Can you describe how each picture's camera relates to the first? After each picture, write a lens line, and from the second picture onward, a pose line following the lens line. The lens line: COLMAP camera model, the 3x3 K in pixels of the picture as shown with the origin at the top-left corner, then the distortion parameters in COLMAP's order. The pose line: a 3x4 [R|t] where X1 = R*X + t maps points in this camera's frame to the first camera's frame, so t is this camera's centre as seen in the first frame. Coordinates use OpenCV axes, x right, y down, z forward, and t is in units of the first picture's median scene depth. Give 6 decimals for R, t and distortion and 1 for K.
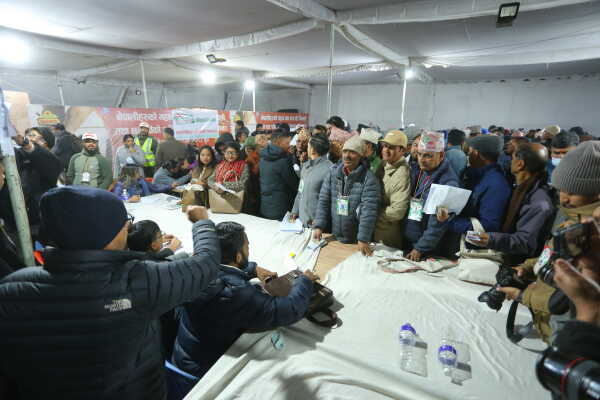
lens RADIAL K [[290.3, 0, 300.0], [0, 290.3, 200.0], [0, 0, 1]] dist [-0.066347, 0.025117]
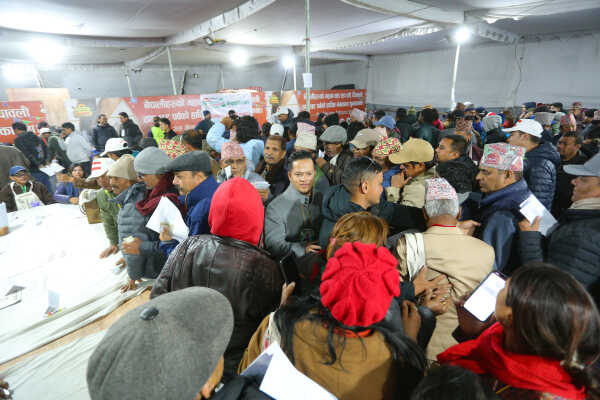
lens RADIAL K [[290.3, 0, 300.0], [0, 290.3, 200.0], [0, 0, 1]] dist [-0.066347, 0.025117]
pose [[0.953149, 0.065362, -0.295356, 0.206120], [-0.039606, 0.994937, 0.092365, -0.054190], [0.299898, -0.076339, 0.950912, 0.118659]]
